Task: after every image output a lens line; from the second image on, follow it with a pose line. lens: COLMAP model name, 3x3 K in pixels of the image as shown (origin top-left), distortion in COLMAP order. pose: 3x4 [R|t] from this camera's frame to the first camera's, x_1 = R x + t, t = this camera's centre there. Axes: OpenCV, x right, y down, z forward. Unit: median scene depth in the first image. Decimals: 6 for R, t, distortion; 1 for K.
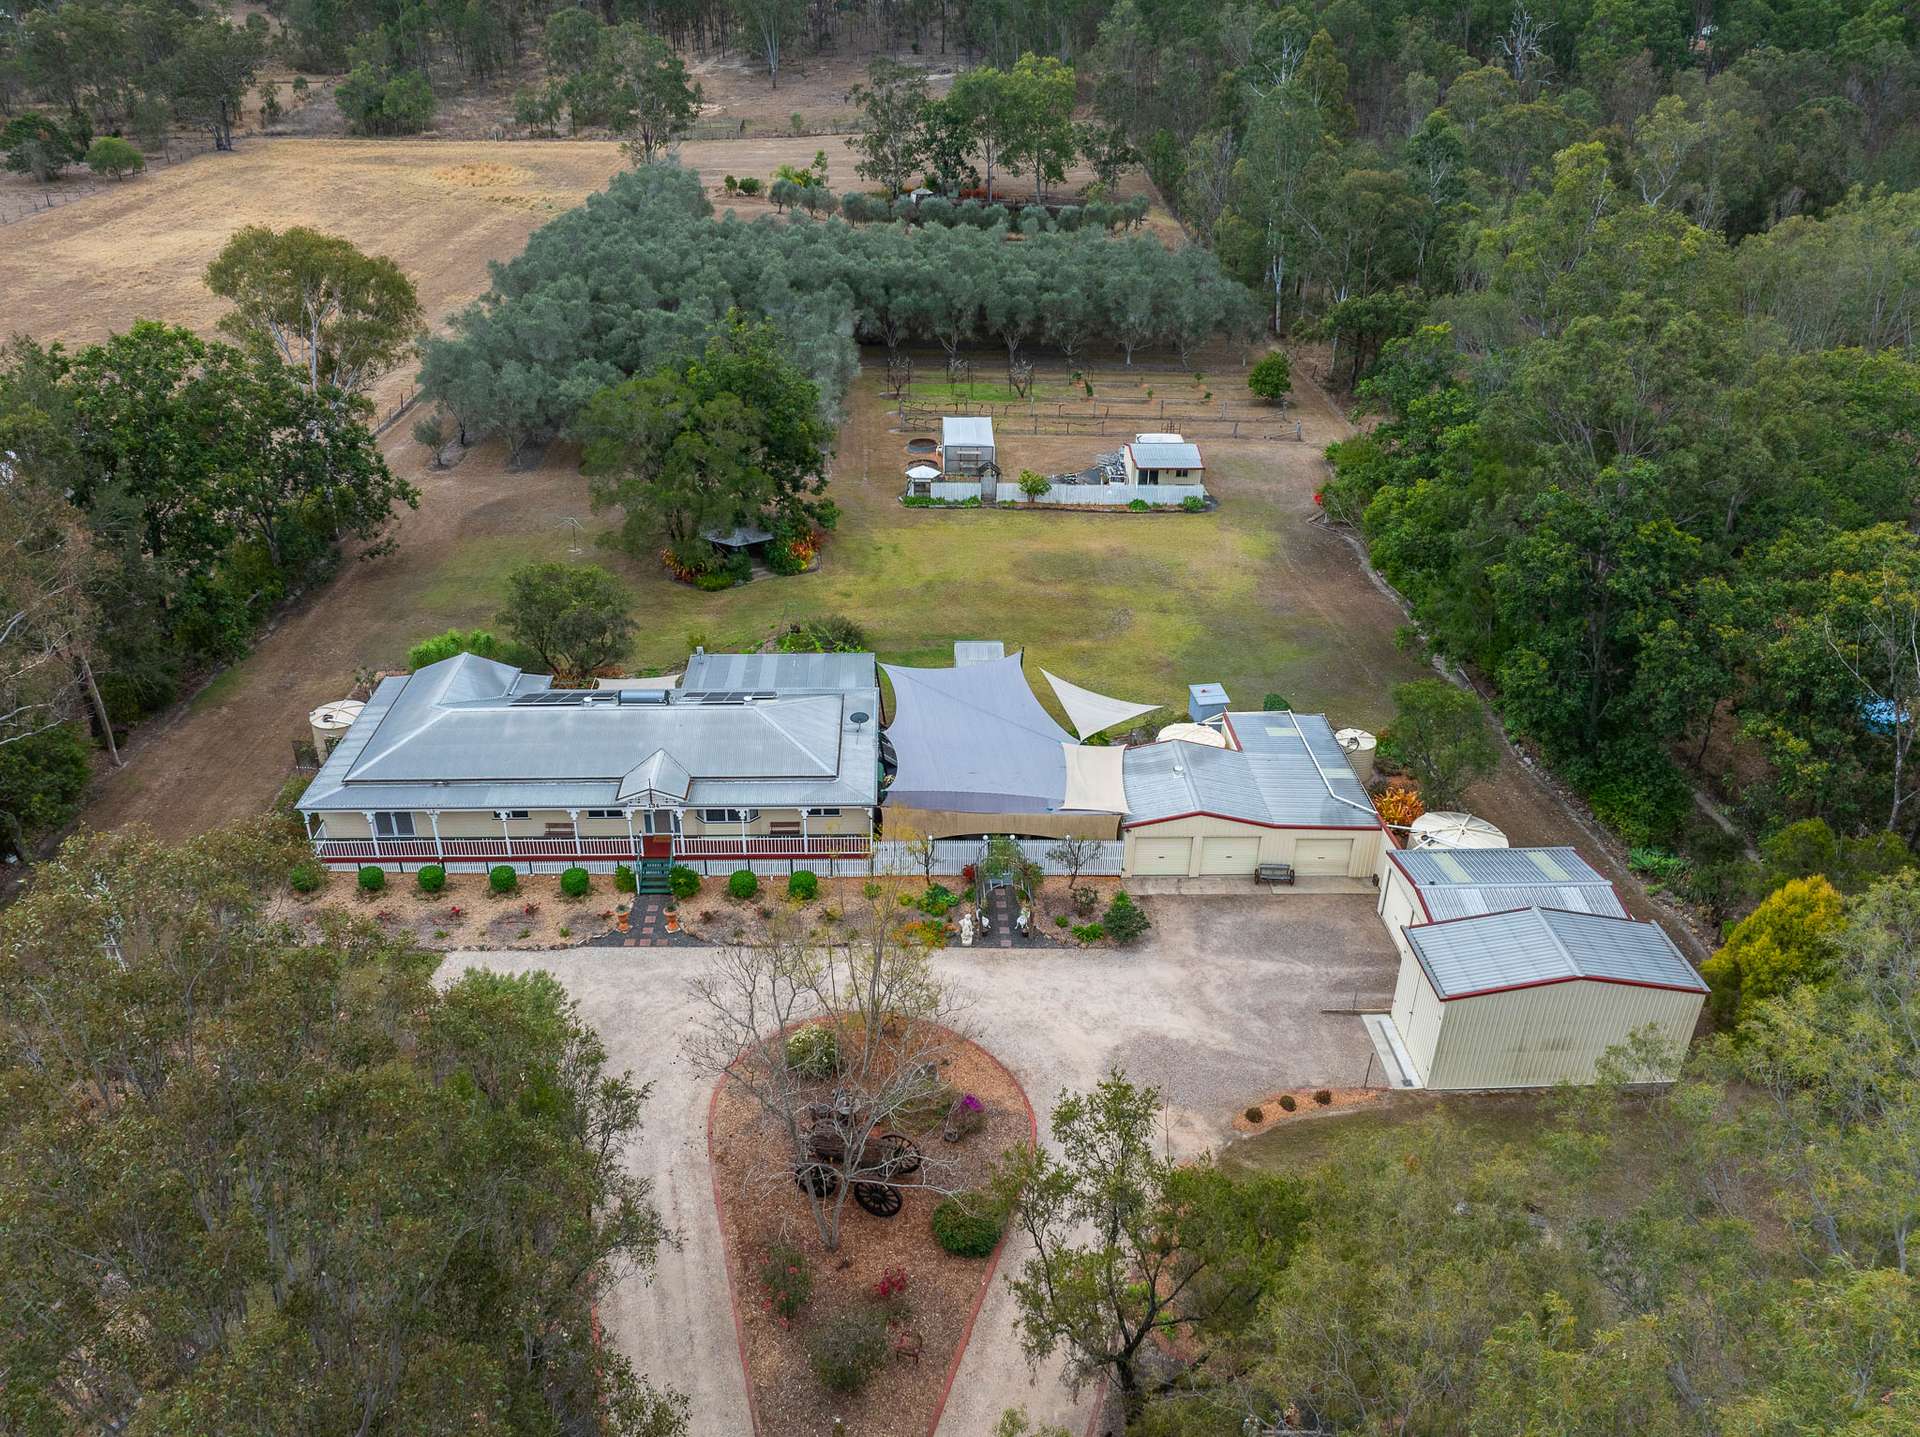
lens RADIAL K [[1361.0, 0, 960.0], [0, 1361.0, 718.5], [0, 0, 1]] dist [-0.032496, -0.002700]
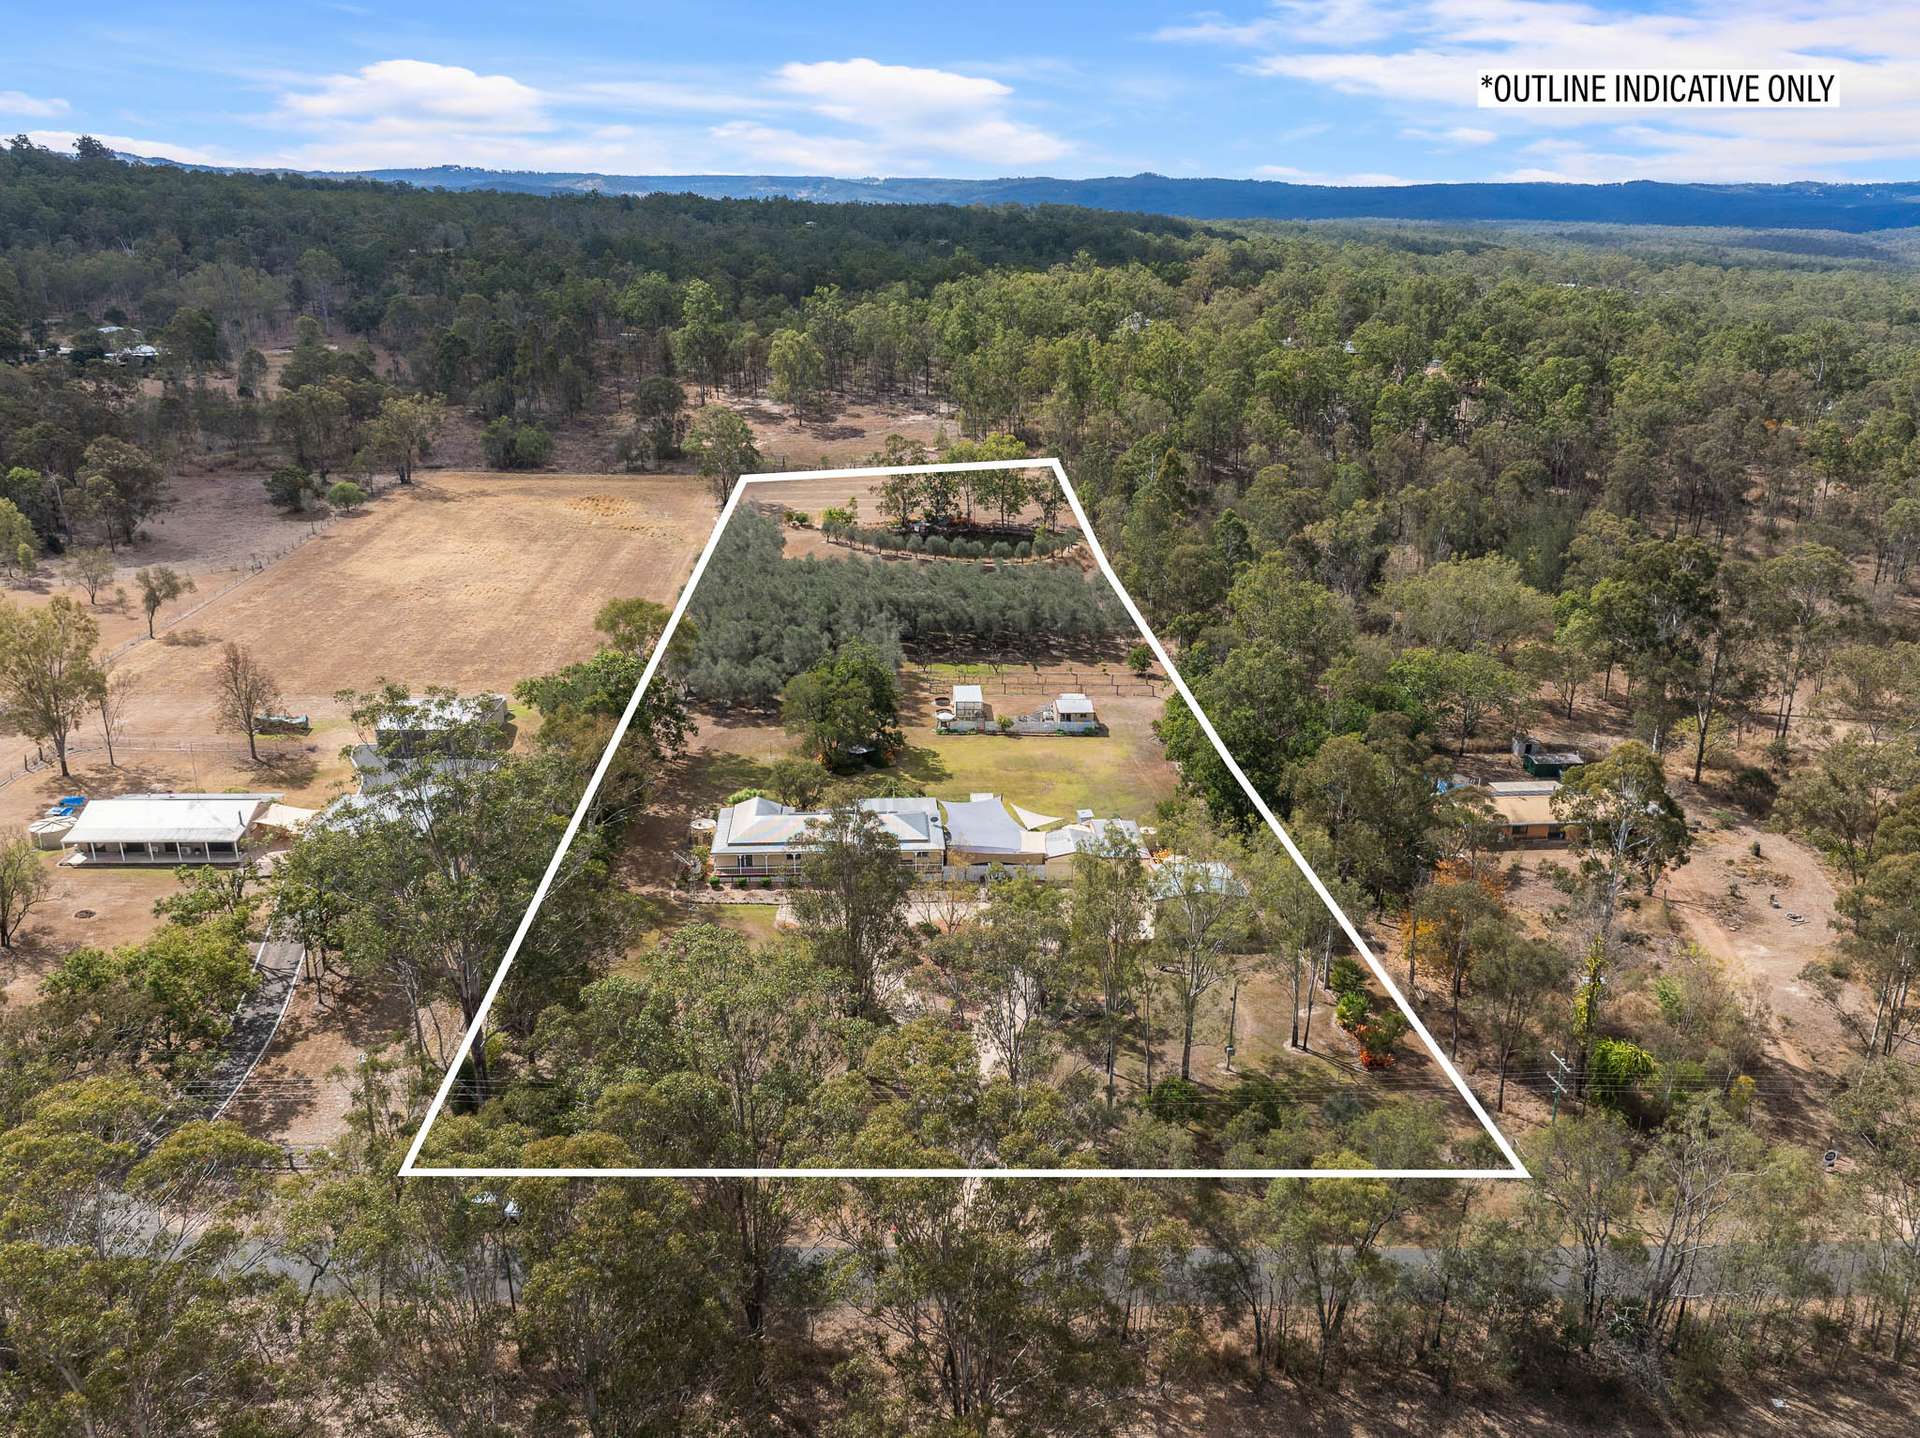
lens RADIAL K [[1361.0, 0, 960.0], [0, 1361.0, 719.0], [0, 0, 1]] dist [-0.032496, -0.002700]
pose [[0.999670, -0.010970, 0.023212, -0.039671], [0.014770, 0.985251, -0.170475, 0.112282], [-0.020999, 0.170761, 0.985089, -0.666585]]
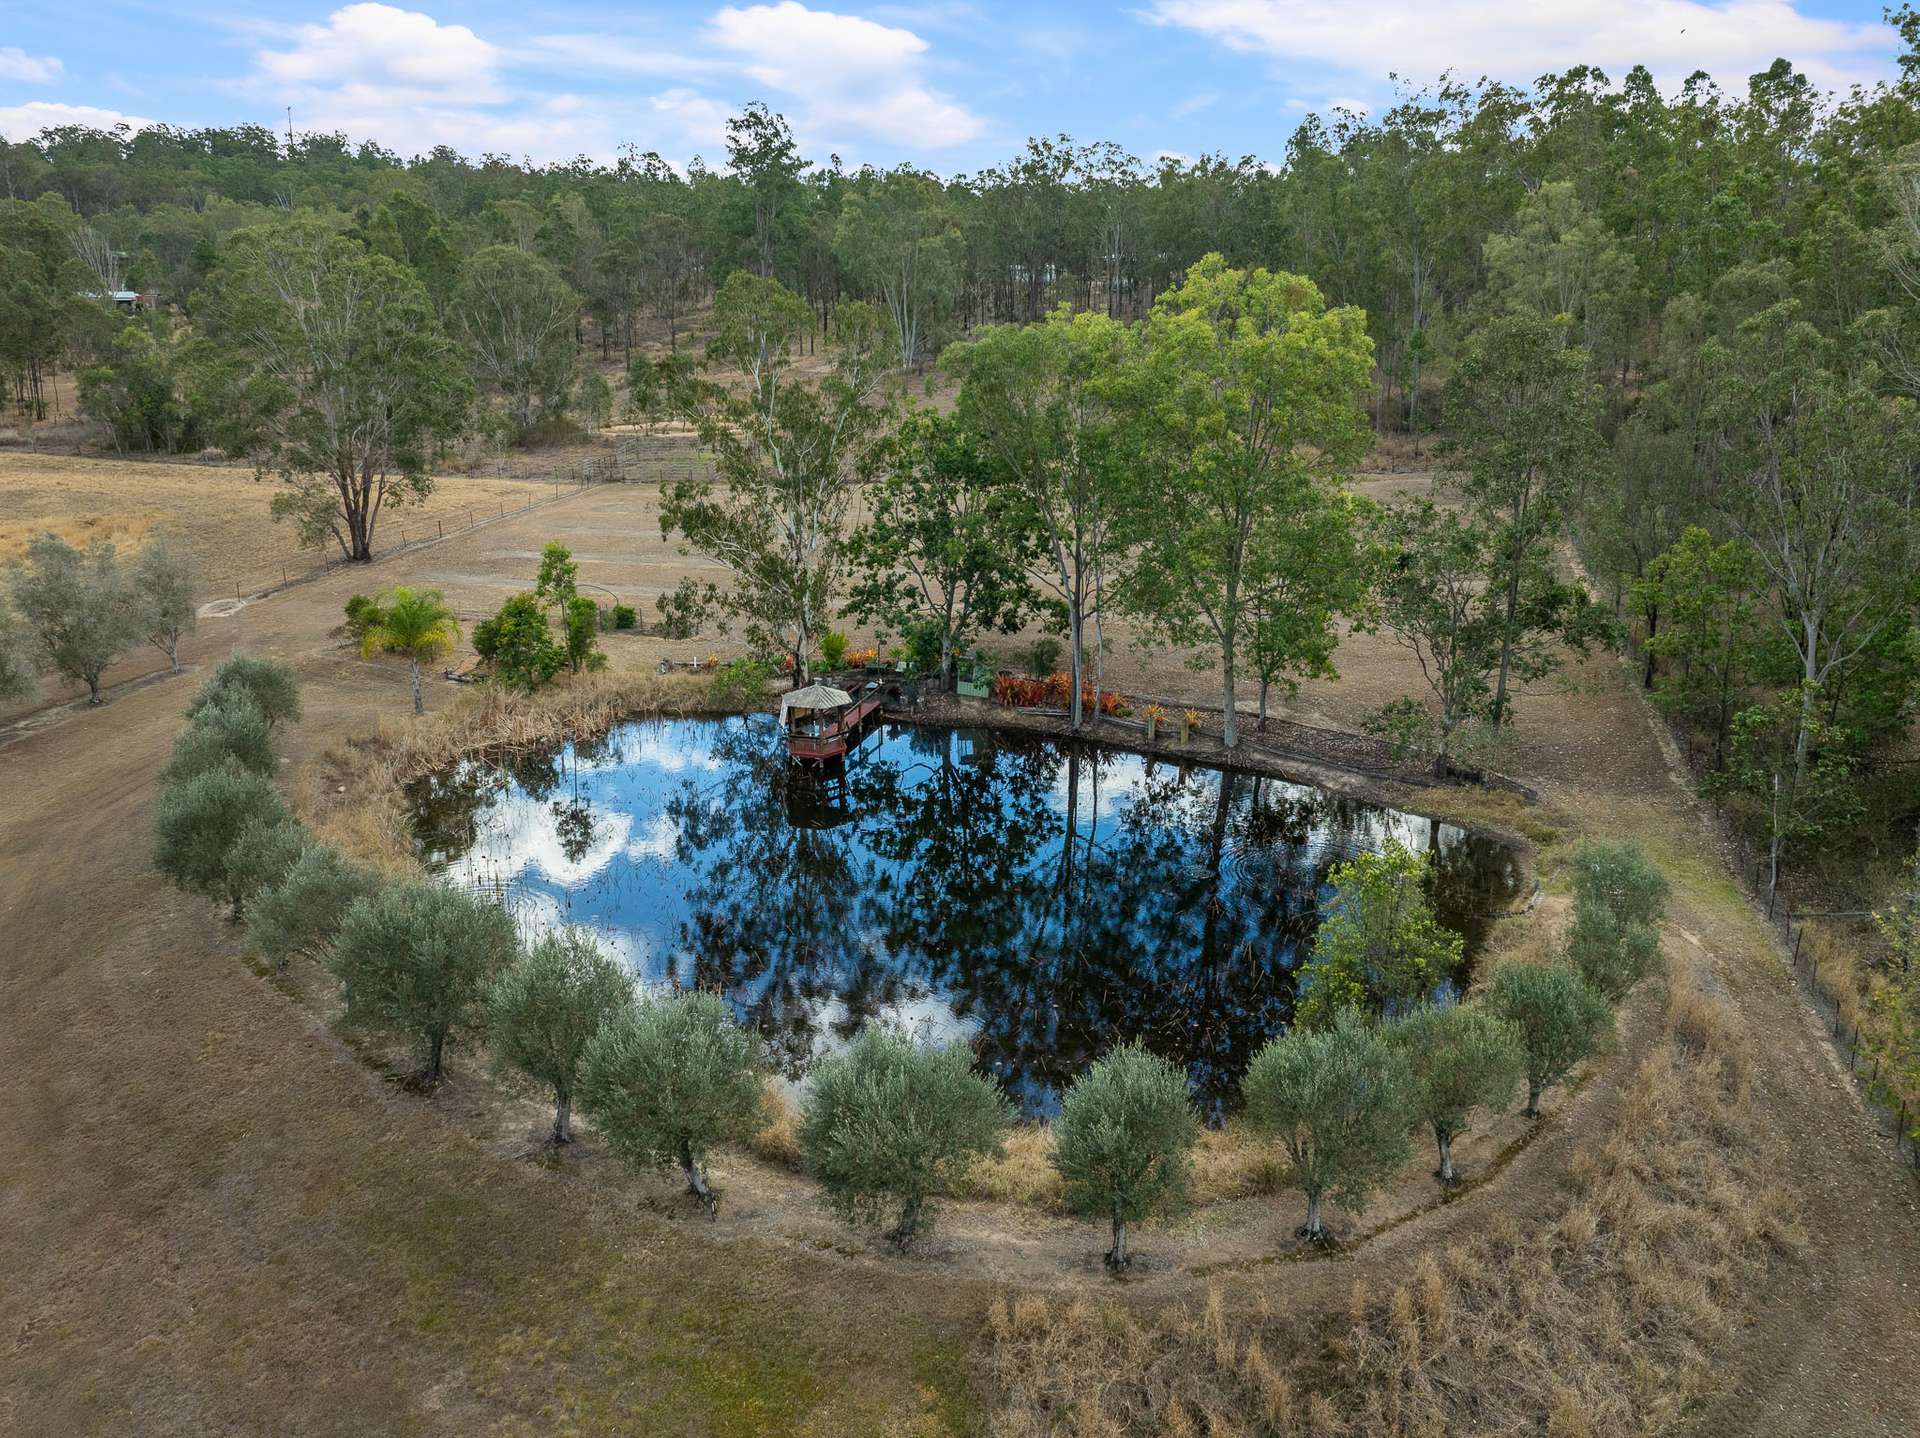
lens RADIAL K [[1361.0, 0, 960.0], [0, 1361.0, 719.0], [0, 0, 1]] dist [-0.032496, -0.002700]
pose [[0.954382, 0.087175, -0.285578, 0.130057], [-0.149012, 0.967871, -0.202539, -0.475536], [0.258747, 0.235854, 0.936709, 1.057497]]
